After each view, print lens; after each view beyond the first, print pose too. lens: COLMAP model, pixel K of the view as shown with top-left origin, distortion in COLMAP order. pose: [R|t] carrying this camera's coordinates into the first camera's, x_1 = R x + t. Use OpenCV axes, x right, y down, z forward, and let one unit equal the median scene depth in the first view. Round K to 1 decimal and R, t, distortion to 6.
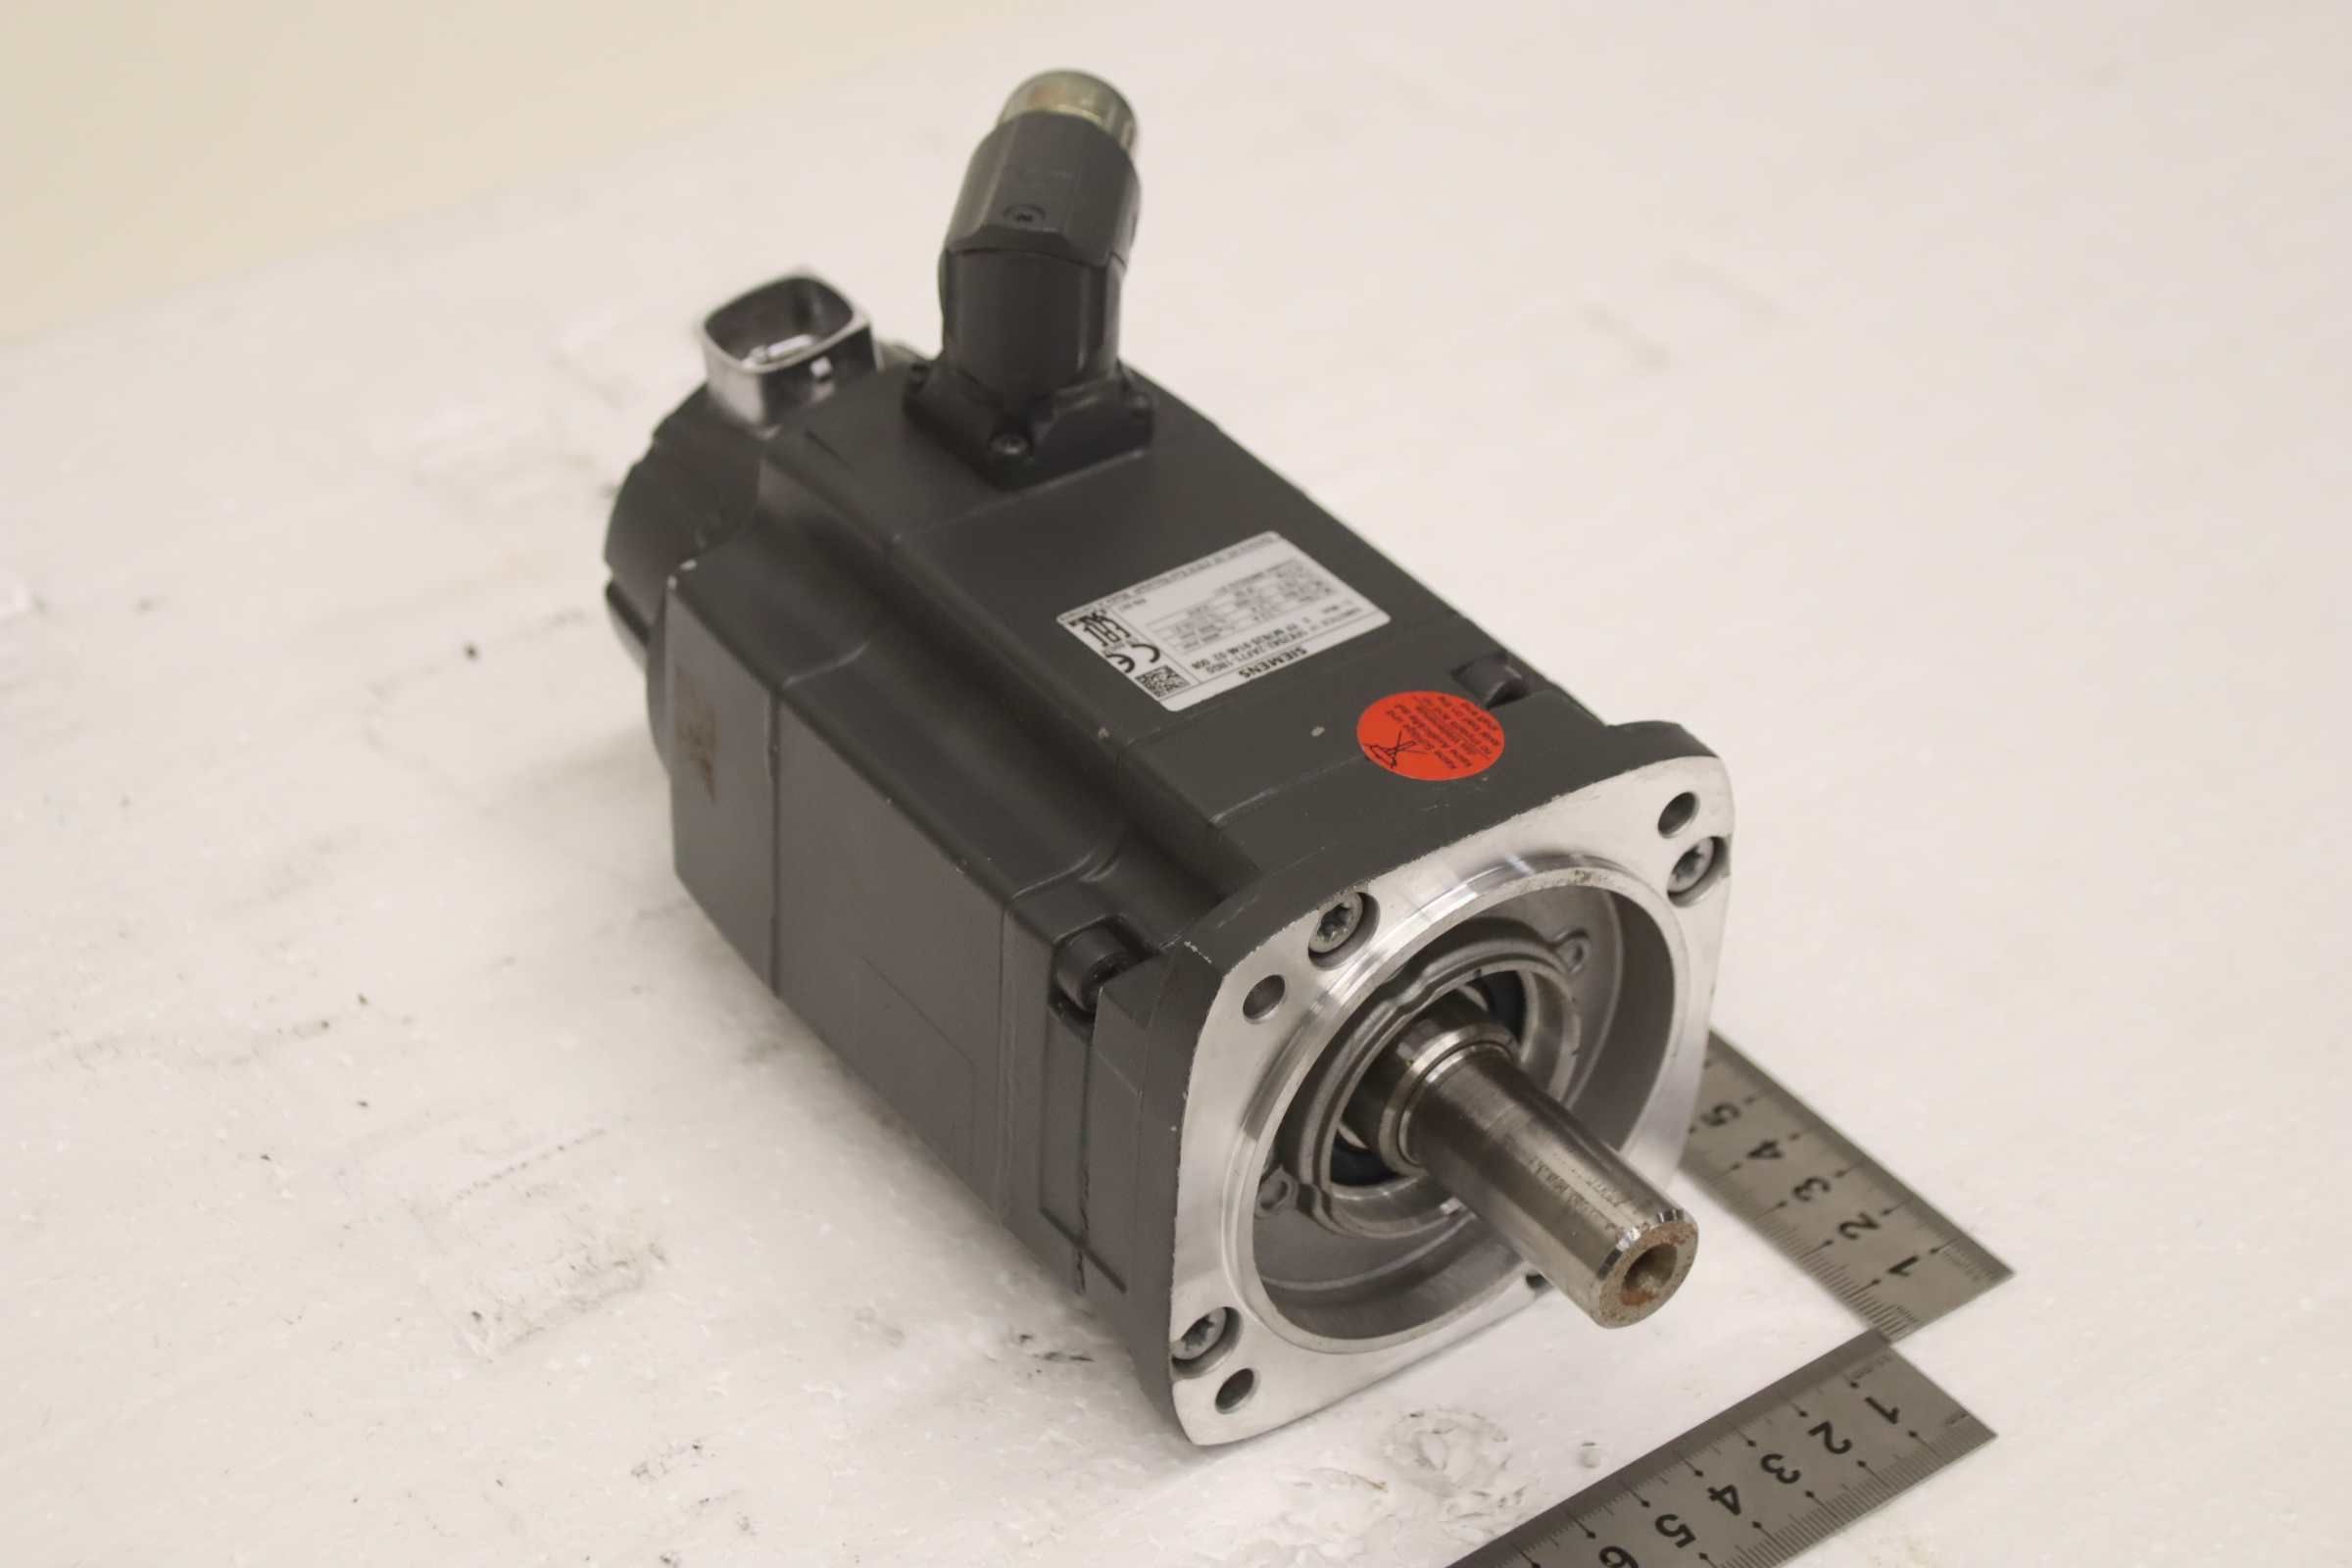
lens RADIAL K [[4479.4, 0, 1180.4], [0, 4479.4, 779.2], [0, 0, 1]] dist [0.091878, 0.000000]
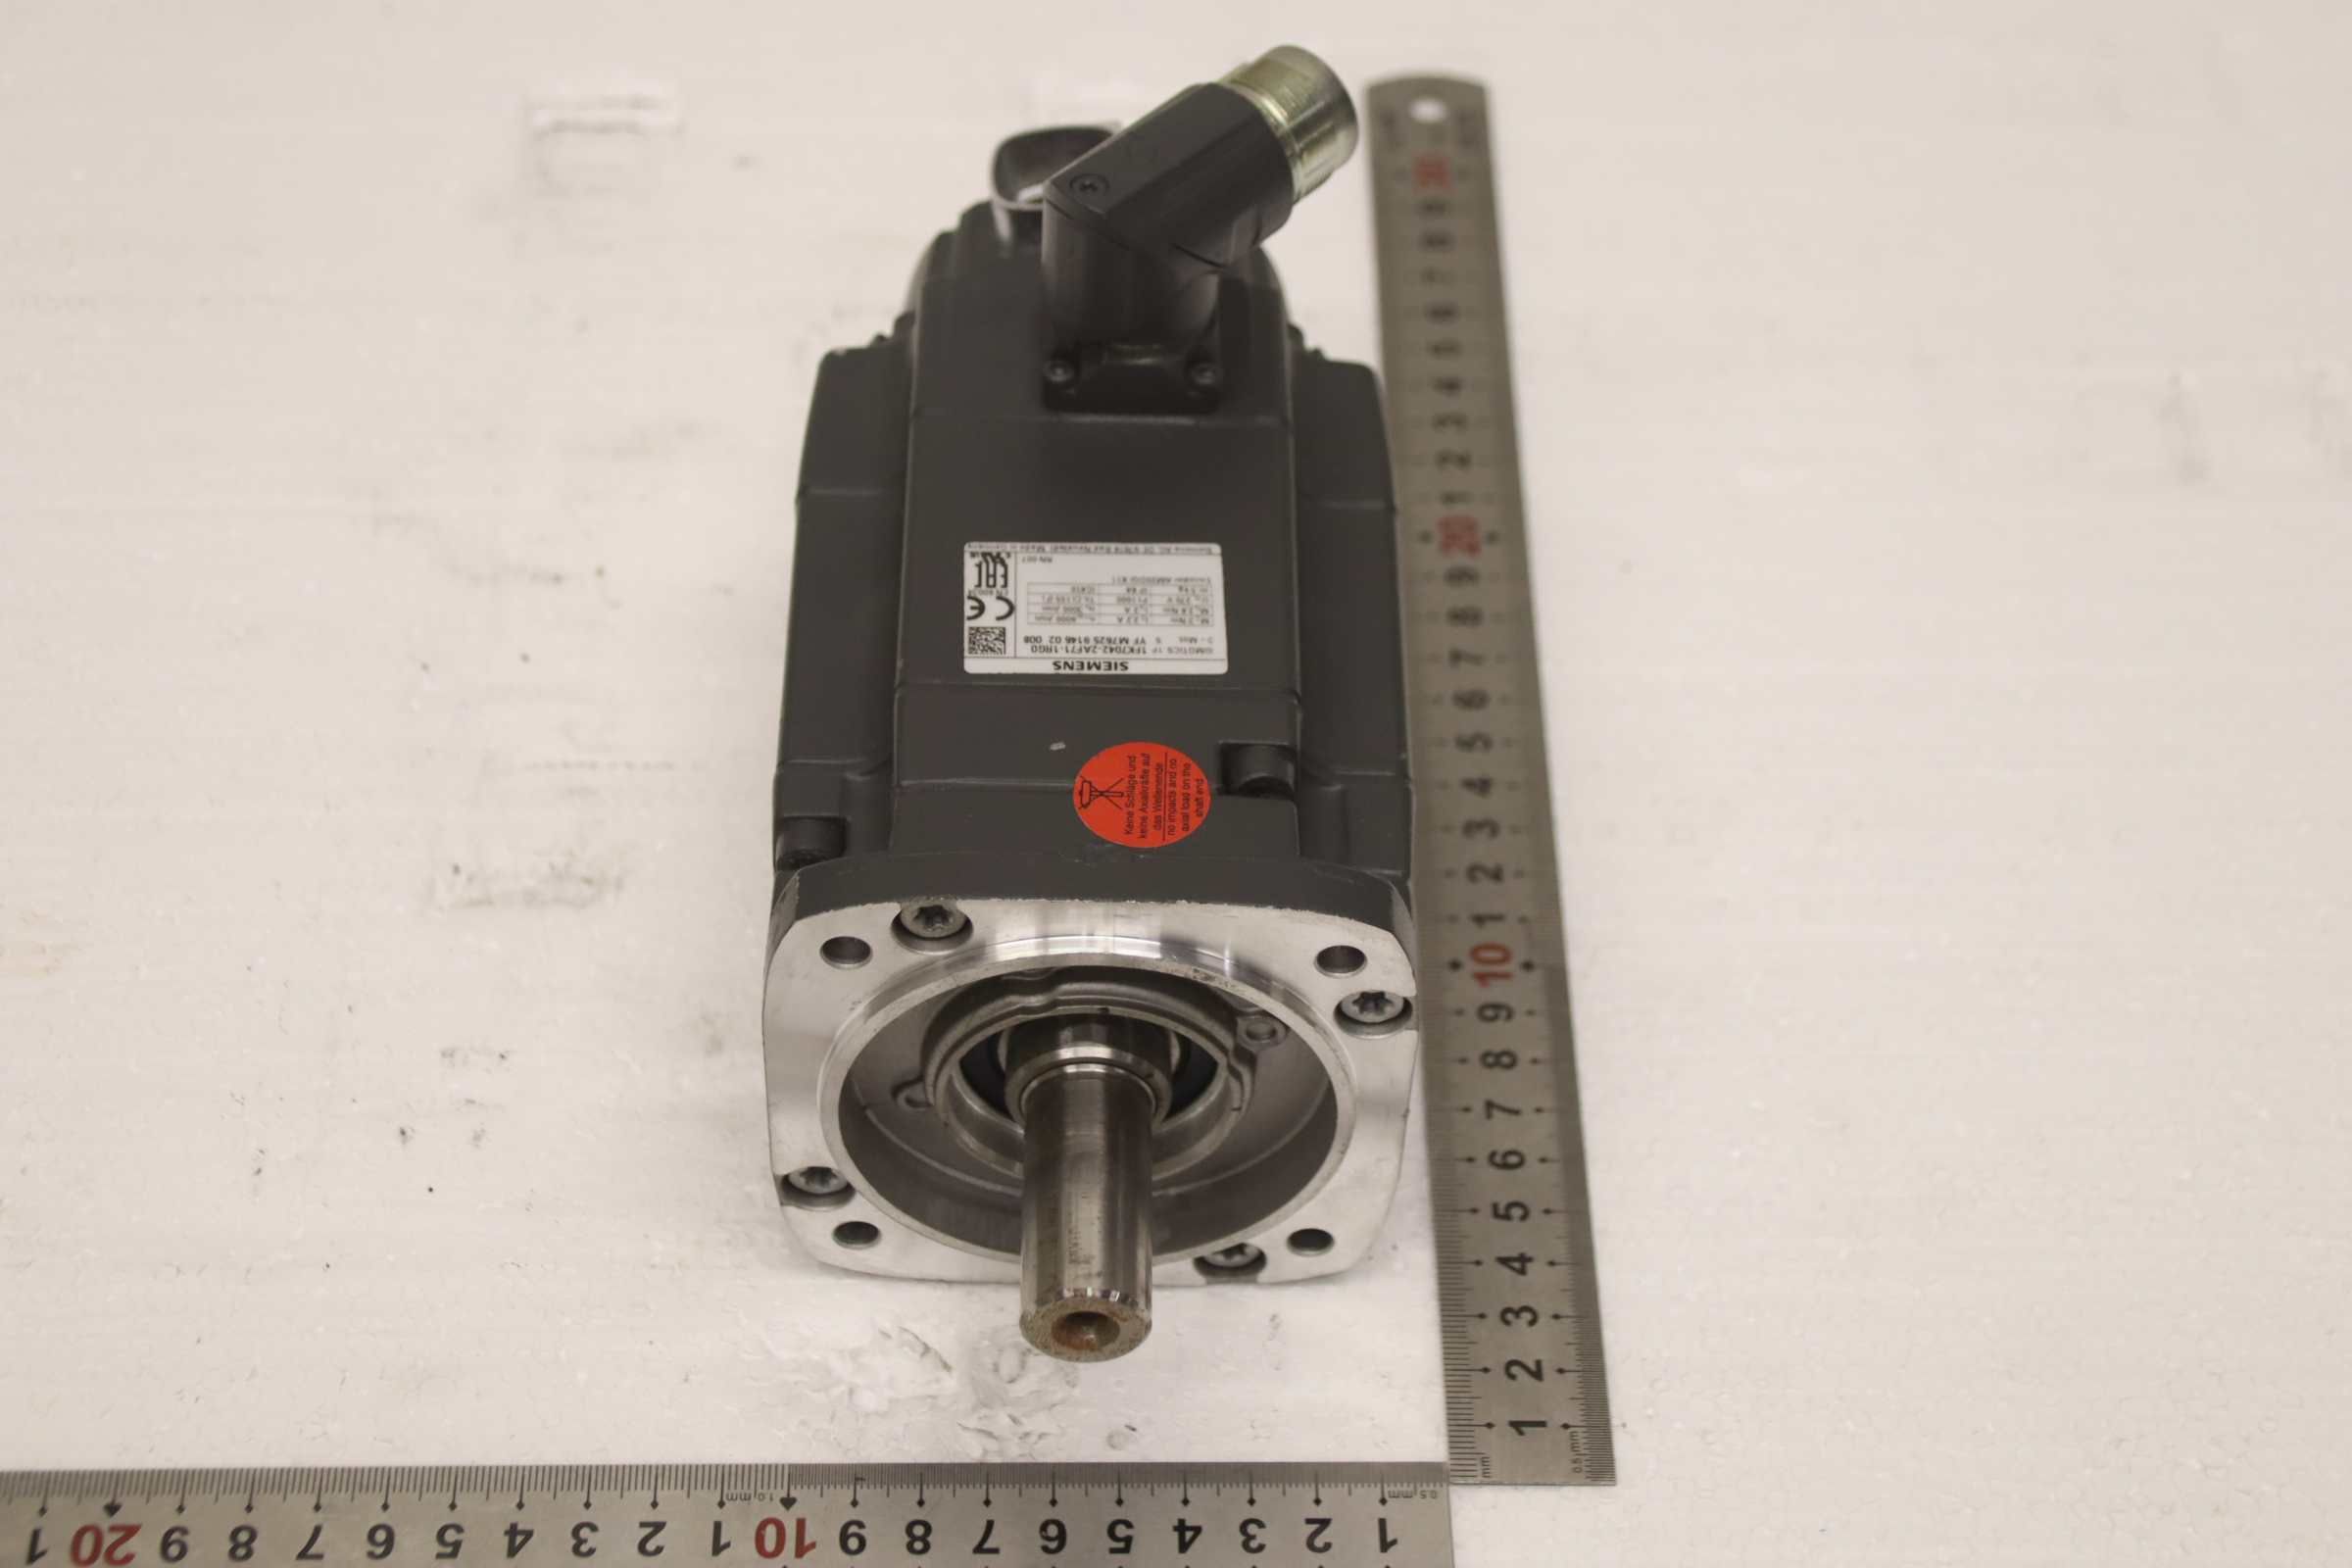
lens RADIAL K [[4169.1, 0, 1168.6], [0, 4169.1, 789.0], [0, 0, 1]] dist [0.055766, 0.000000]
pose [[0.807053, 0.435606, -0.398639, 0.441196], [-0.355794, 0.897537, 0.260456, -0.263011], [0.471250, -0.068368, 0.879346, 0.121709]]
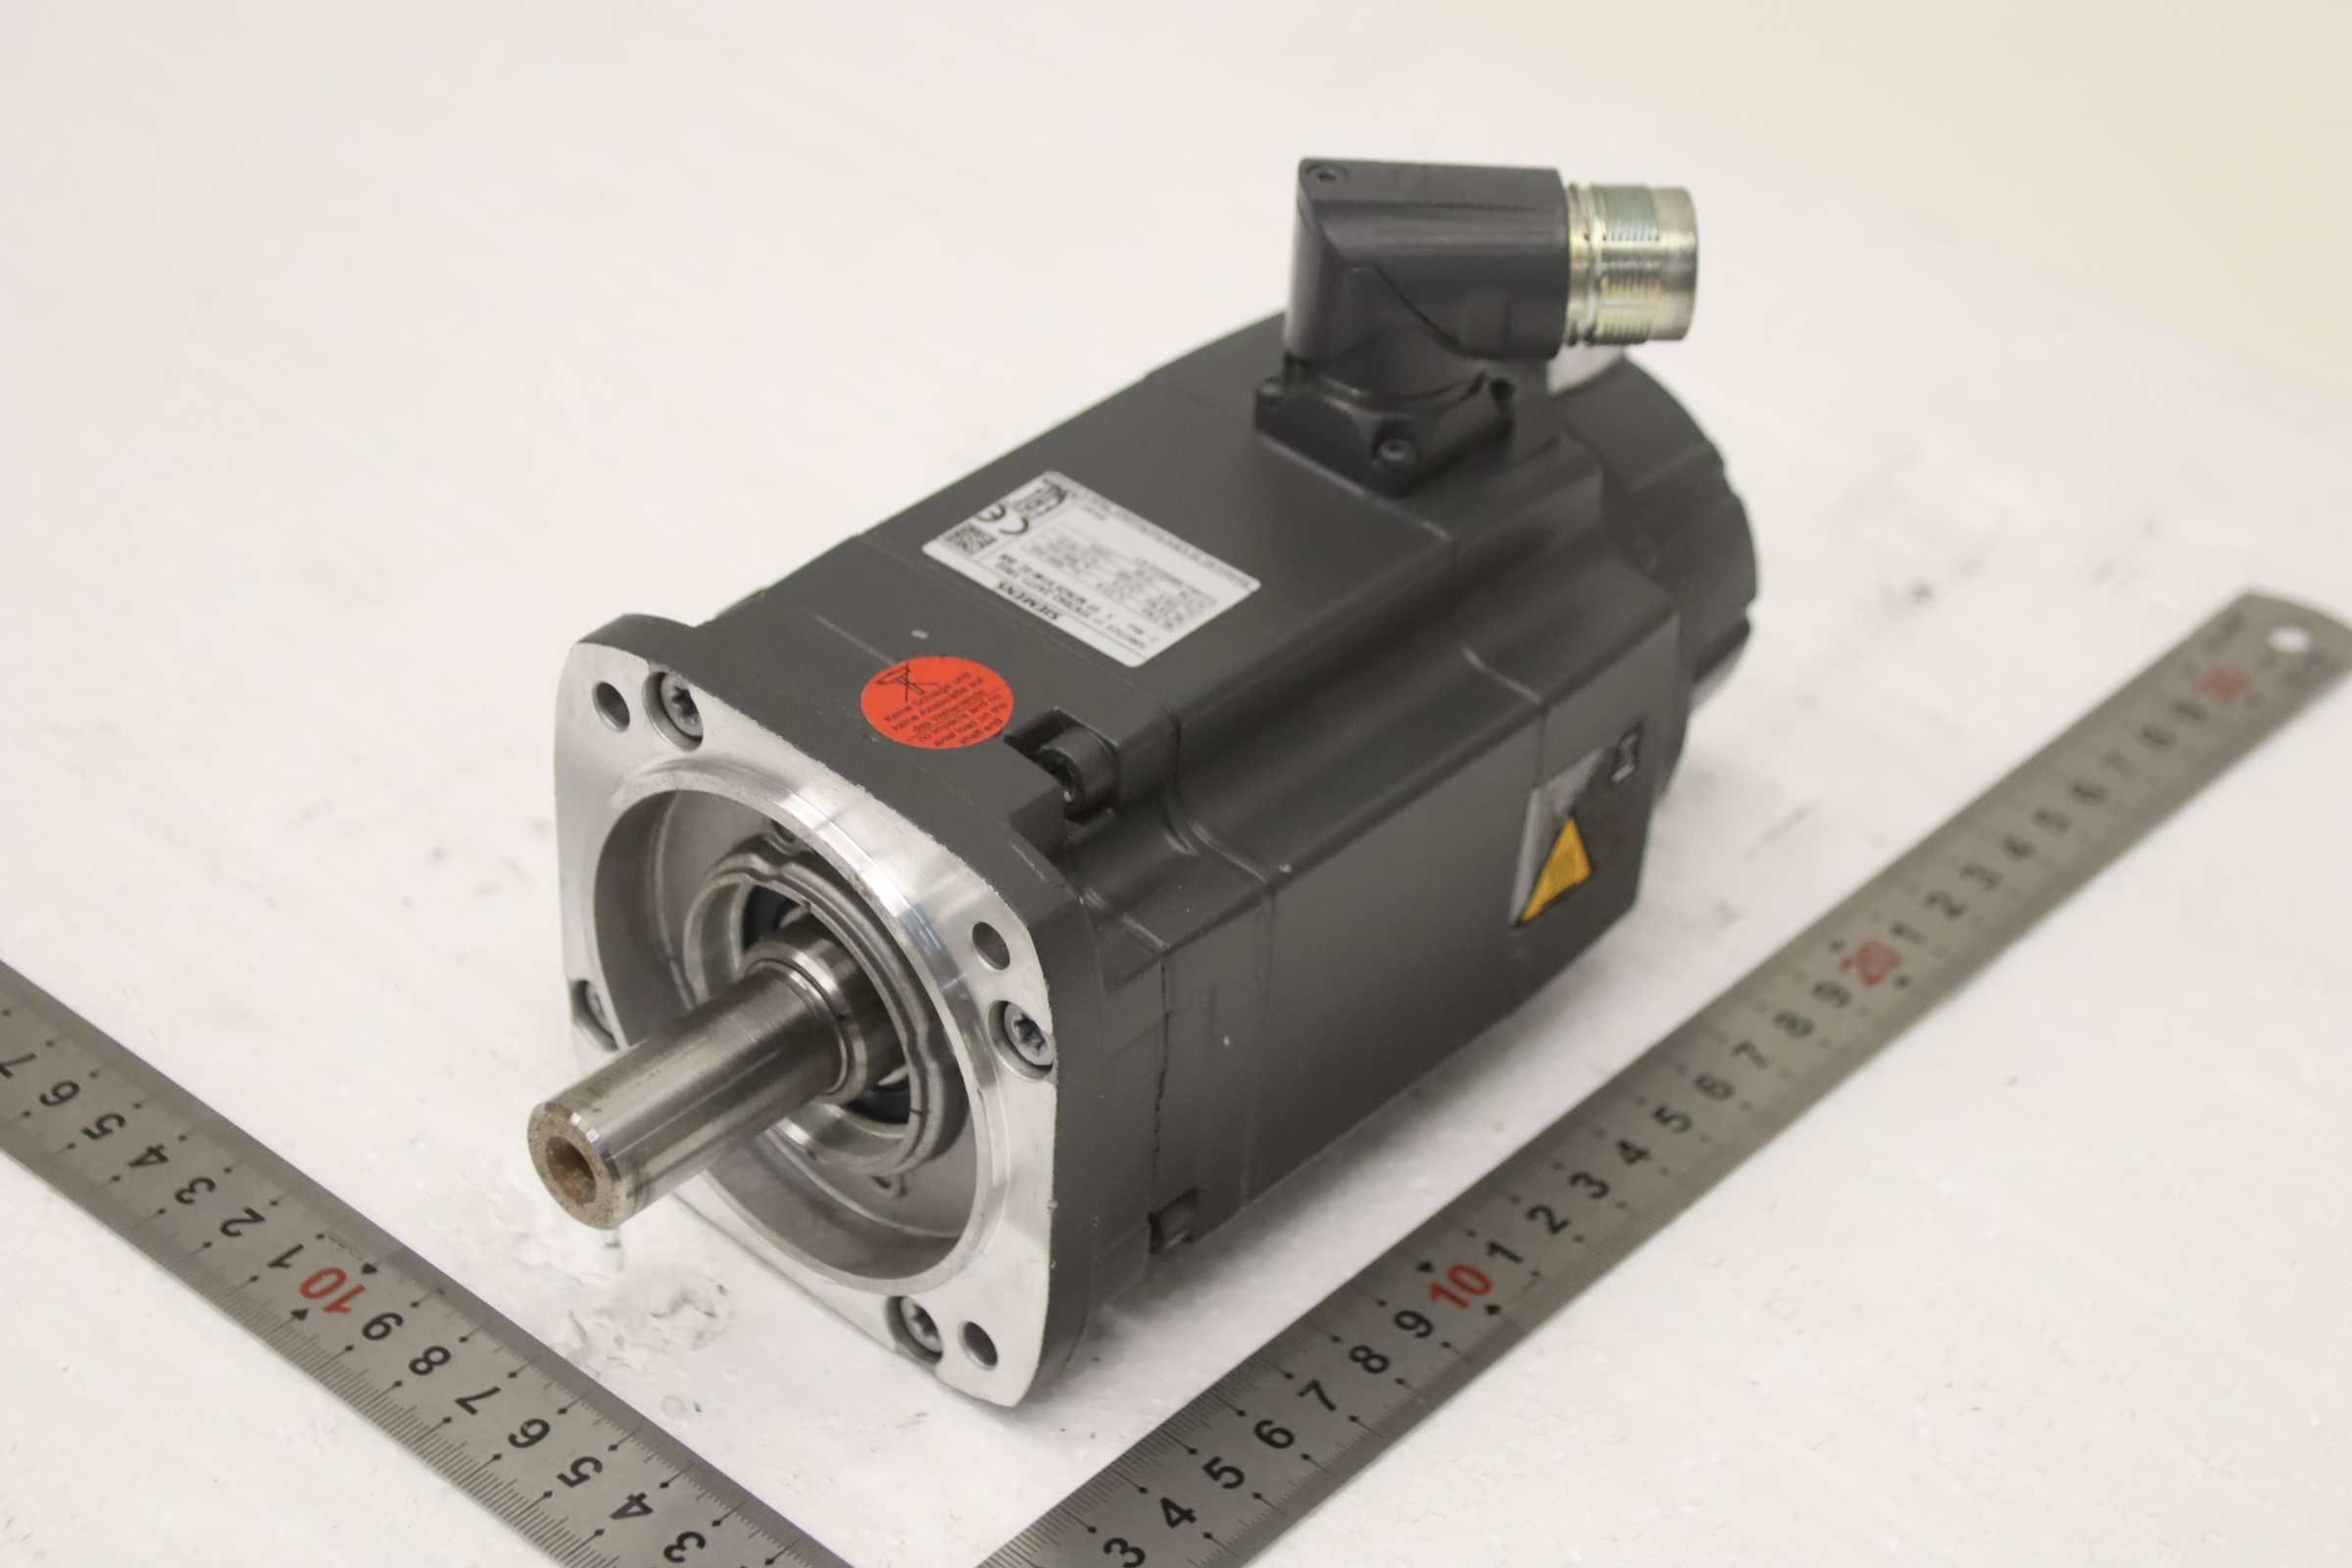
lens RADIAL K [[4750.4, 0, 1176.5], [0, 4750.4, 784.2], [0, 0, 1]] dist [0.143017, 0.000000]
pose [[0.193387, 0.574276, -0.795493, 0.865561], [-0.621661, 0.698991, 0.353482, -0.380576], [0.759039, 0.426168, 0.492180, 0.518638]]
